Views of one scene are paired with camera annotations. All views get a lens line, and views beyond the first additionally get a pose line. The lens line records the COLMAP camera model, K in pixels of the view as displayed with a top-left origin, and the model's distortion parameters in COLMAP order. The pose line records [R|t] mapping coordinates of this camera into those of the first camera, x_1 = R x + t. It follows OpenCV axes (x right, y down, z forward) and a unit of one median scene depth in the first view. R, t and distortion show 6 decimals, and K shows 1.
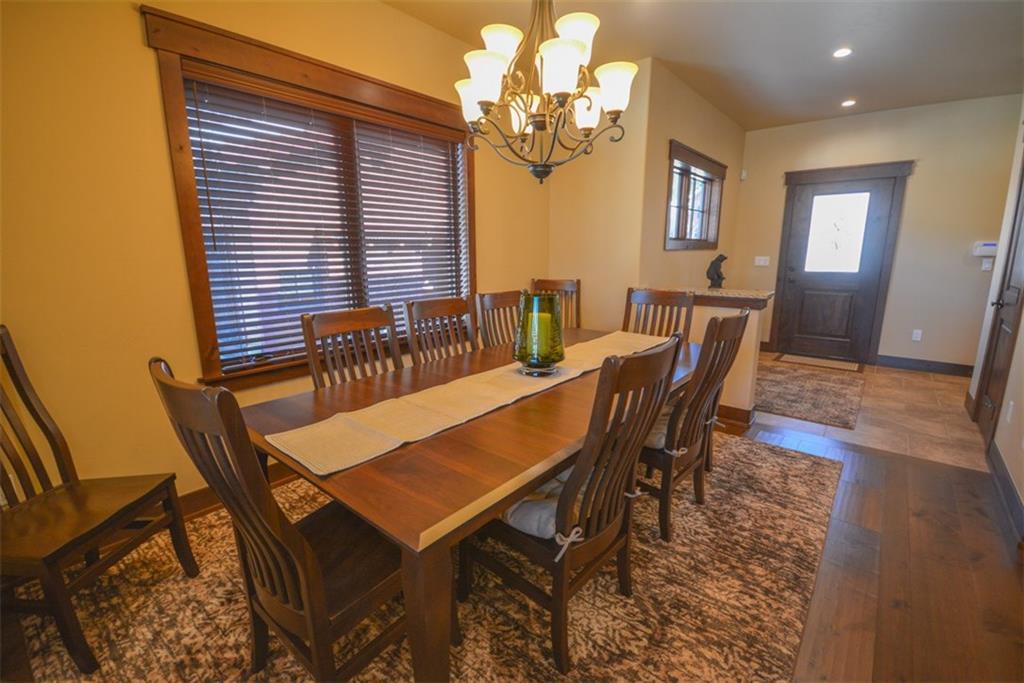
lens RADIAL K [[450.2, 0, 507.4], [0, 450.2, 347.1], [0, 0, 1]] dist [0.005464, -0.008992]
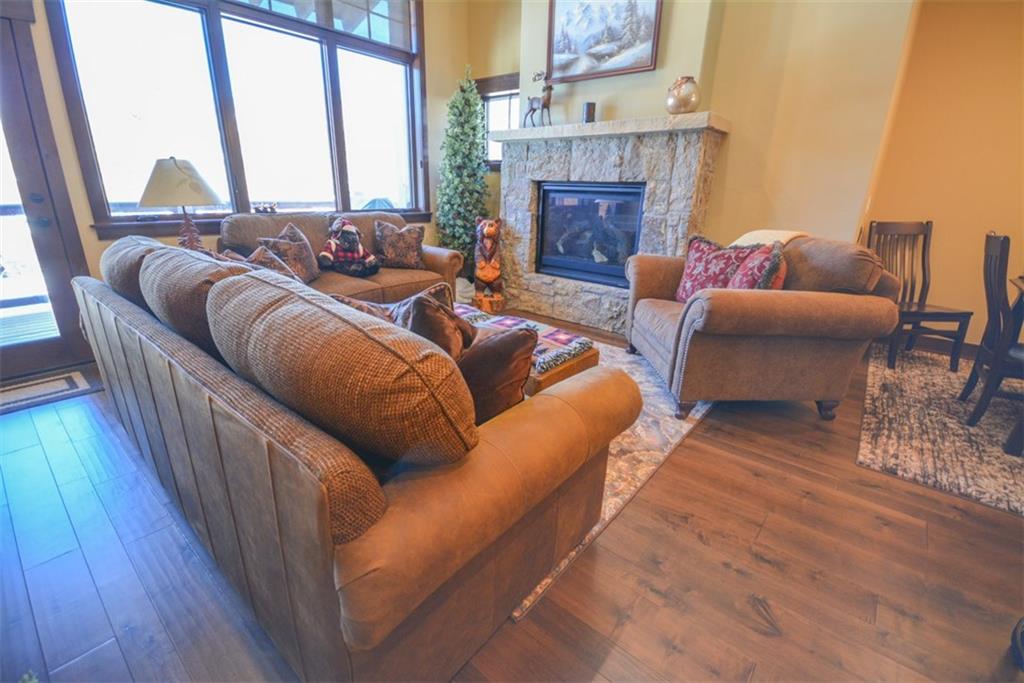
lens RADIAL K [[450.2, 0, 510.8], [0, 450.2, 339.5], [0, 0, 1]] dist [0.005464, -0.008992]
pose [[0.006283, 0.324617, -0.945825, 0.504962], [-0.234030, 0.920053, 0.314218, 0.126436], [0.972209, 0.219377, 0.081751, -0.477877]]
